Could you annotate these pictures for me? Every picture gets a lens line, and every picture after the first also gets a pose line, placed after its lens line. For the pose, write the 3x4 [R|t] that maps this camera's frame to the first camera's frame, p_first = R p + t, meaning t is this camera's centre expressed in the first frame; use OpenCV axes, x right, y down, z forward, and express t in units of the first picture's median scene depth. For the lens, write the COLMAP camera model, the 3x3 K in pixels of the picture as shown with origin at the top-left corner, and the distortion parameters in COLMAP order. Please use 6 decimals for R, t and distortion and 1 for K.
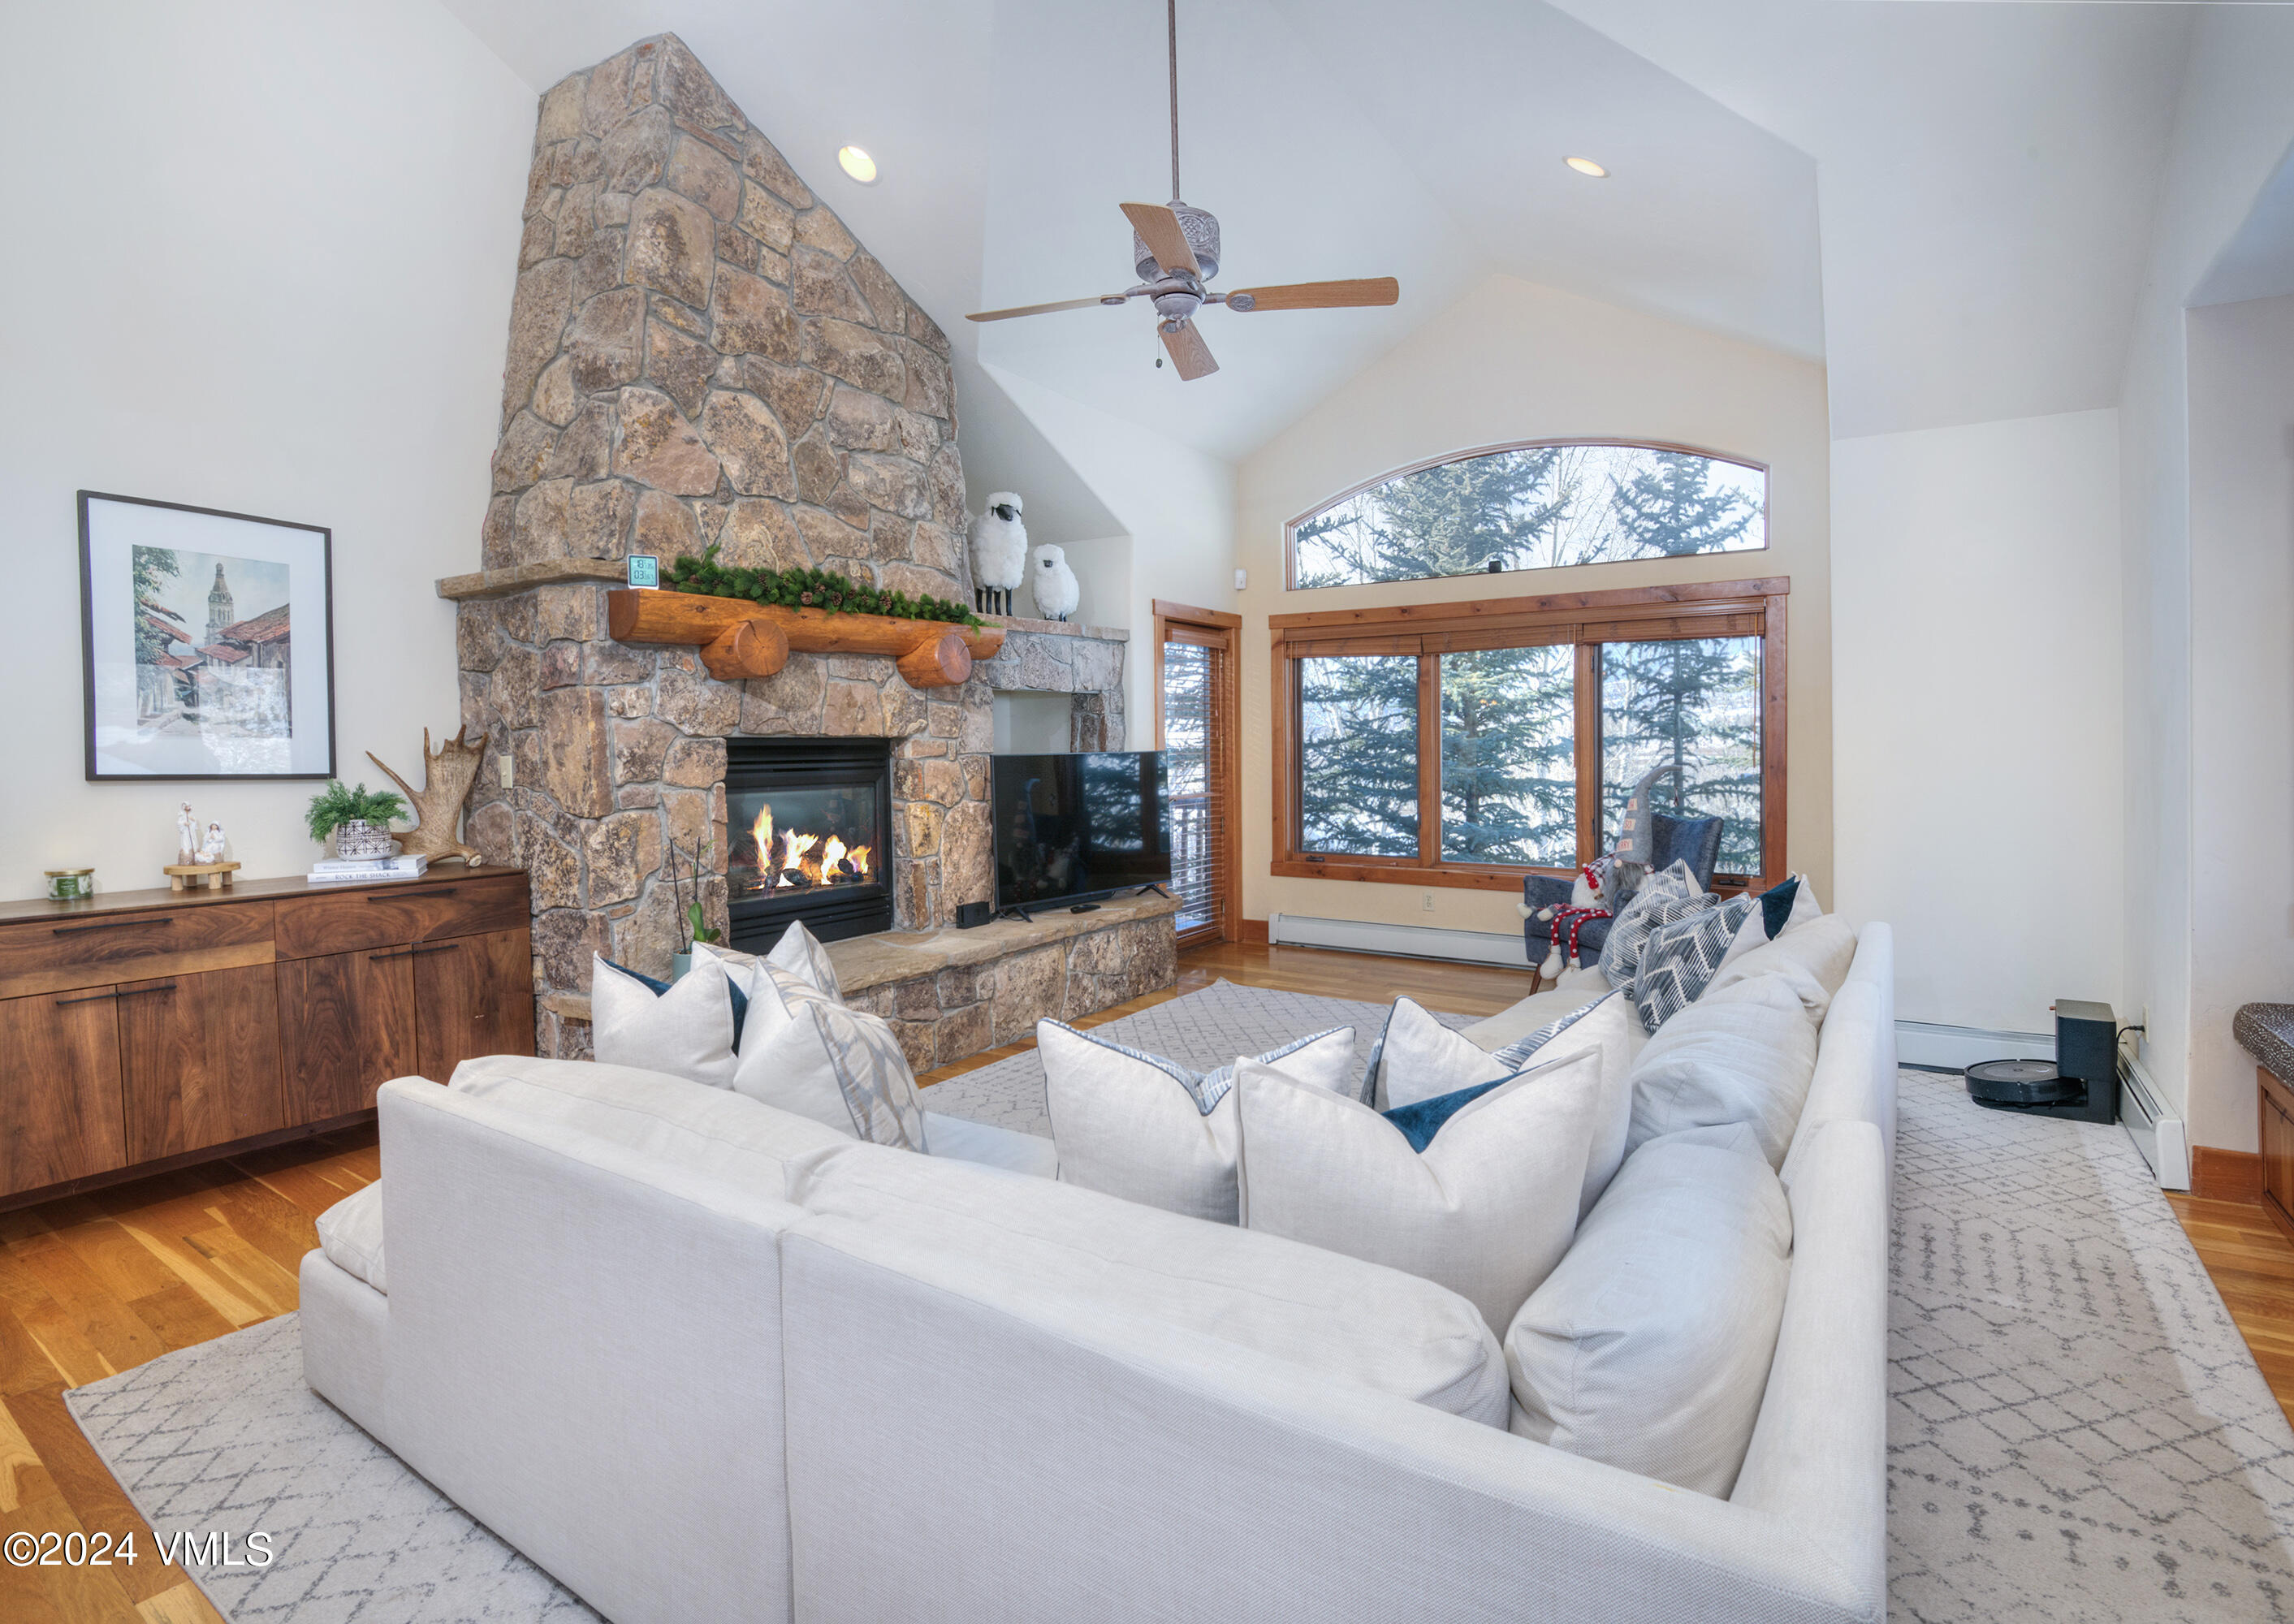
lens RADIAL K [[1095.3, 0, 1151.9], [0, 1095.3, 749.8], [0, 0, 1]] dist [0.017479, 0.000118]
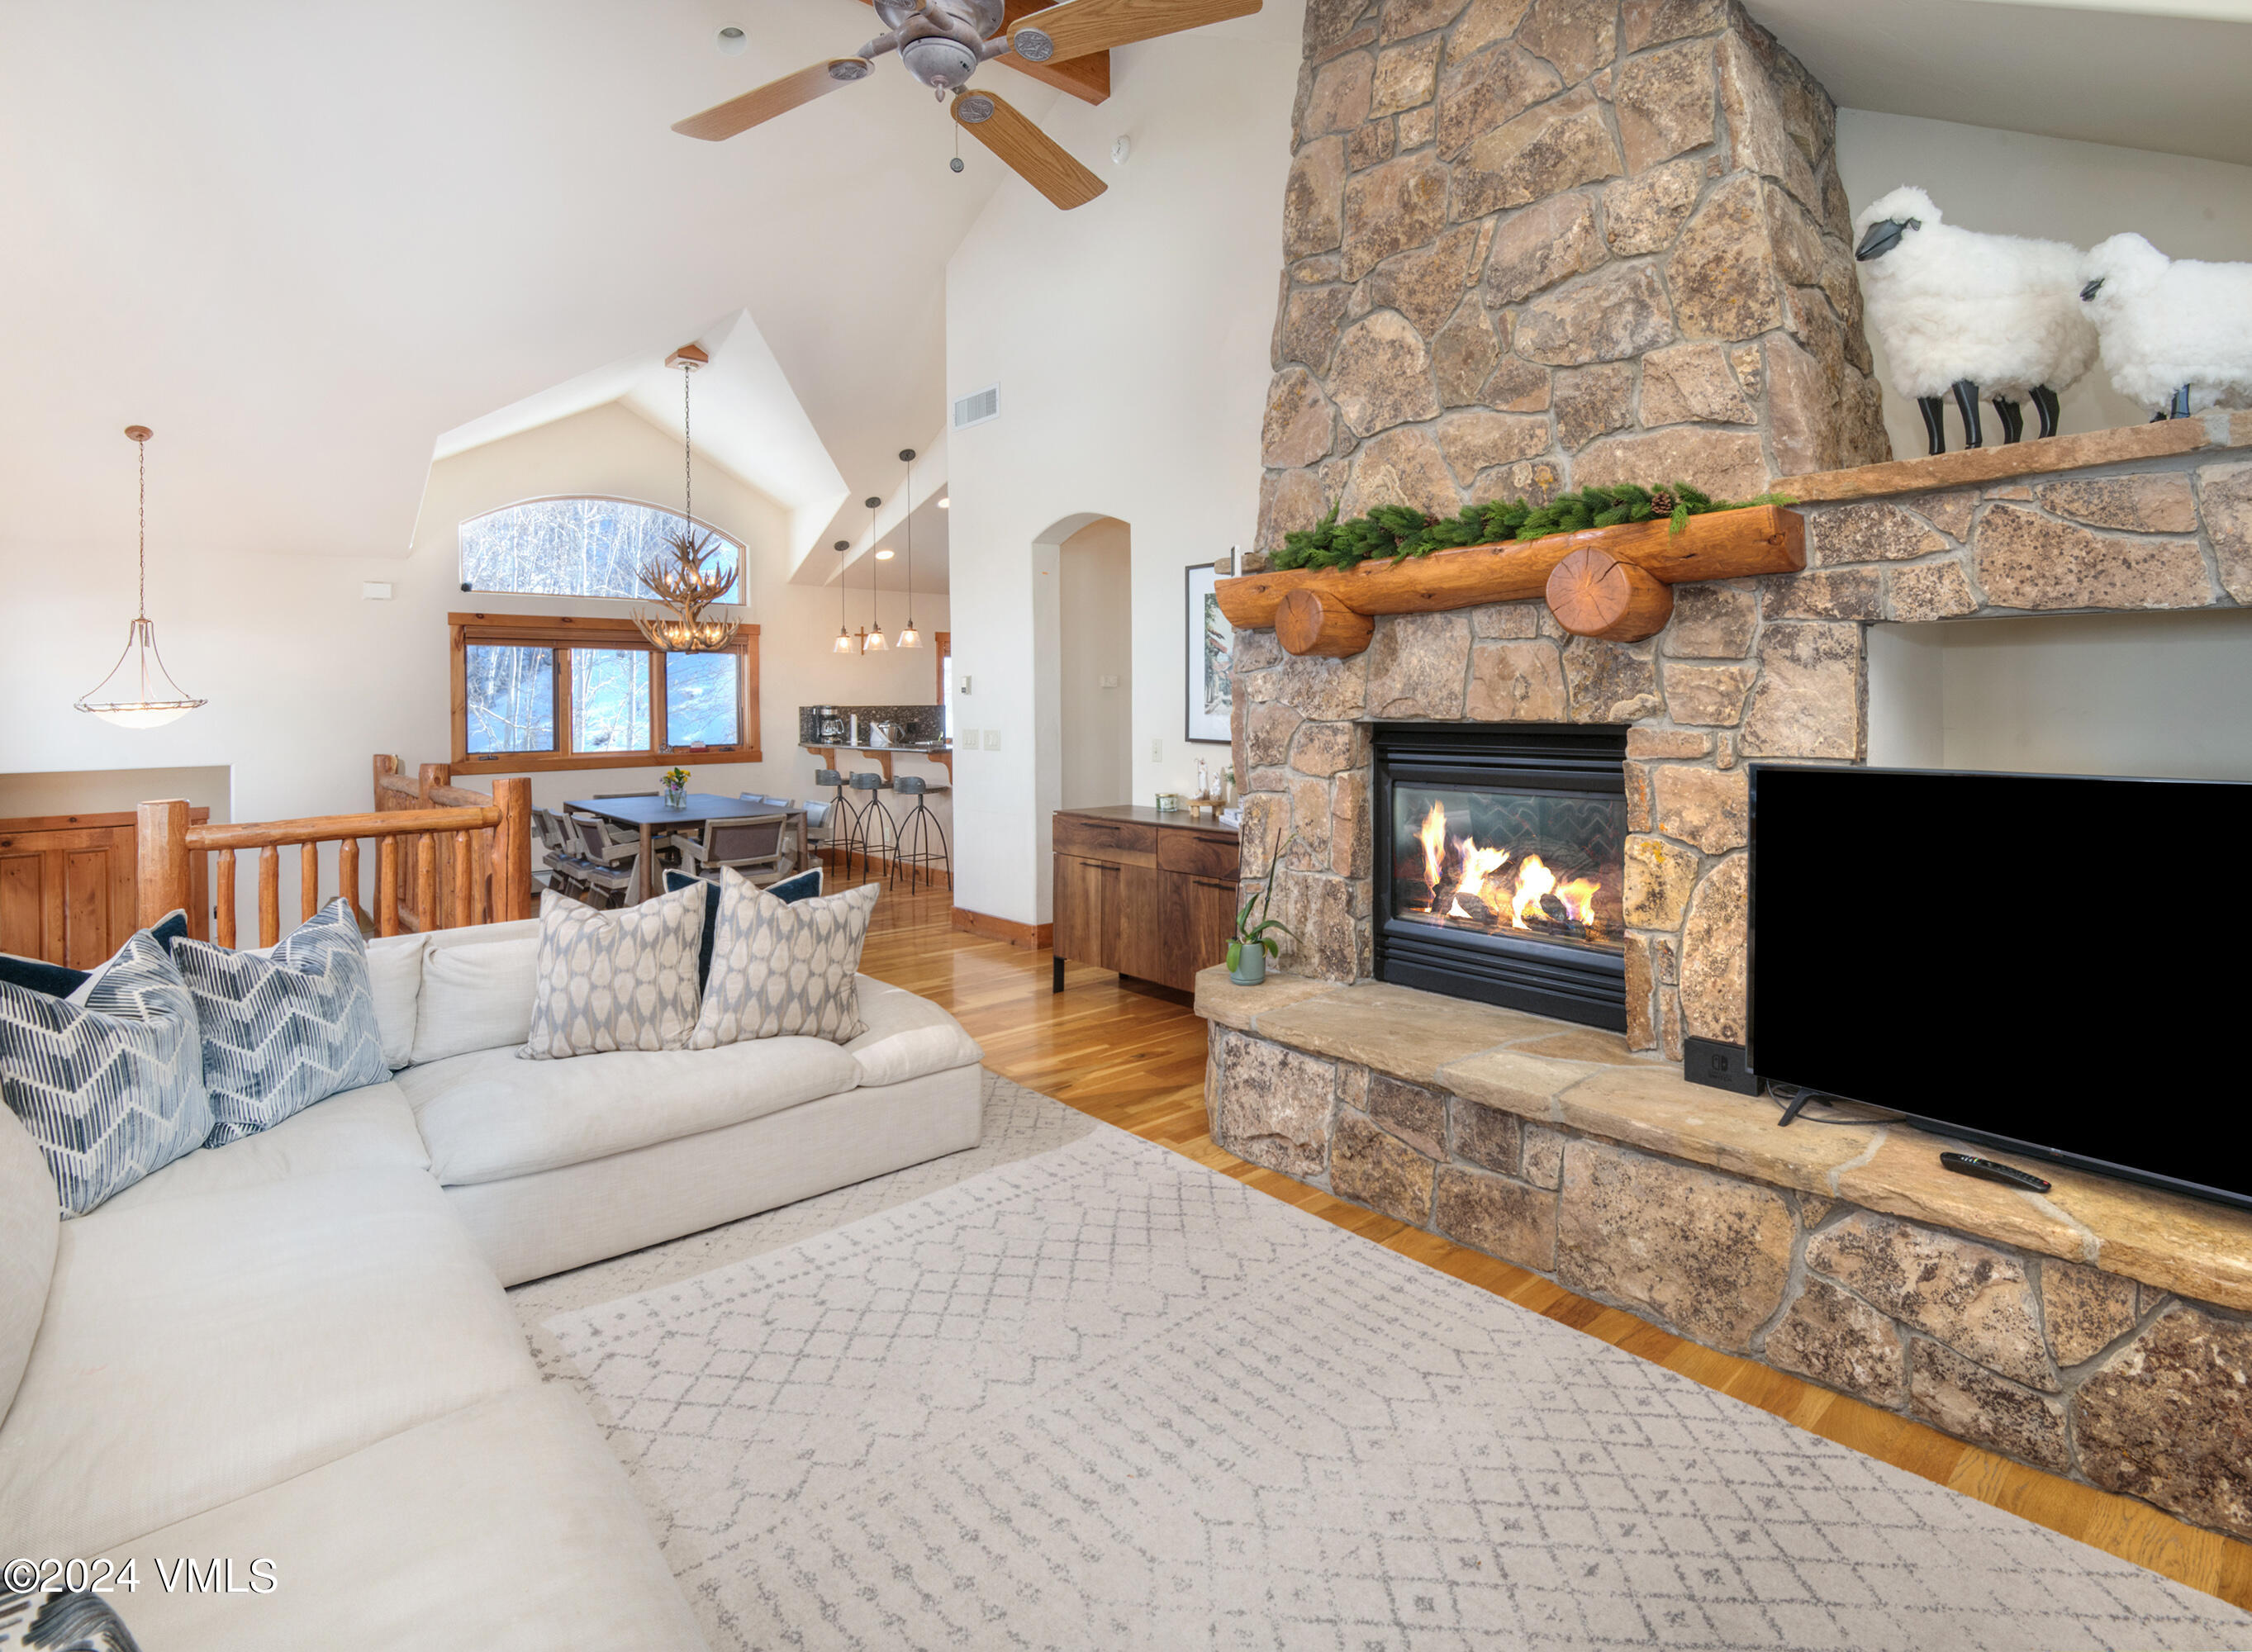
lens RADIAL K [[1104.4, 0, 1128.2], [0, 1104.4, 713.2], [0, 0, 1]] dist [0.014172, -0.023757]
pose [[-0.255021, 0.017410, -0.966779, 0.498023], [0.004871, 0.999848, 0.016720, -0.032878], [0.966923, -0.000445, -0.255067, 1.023606]]
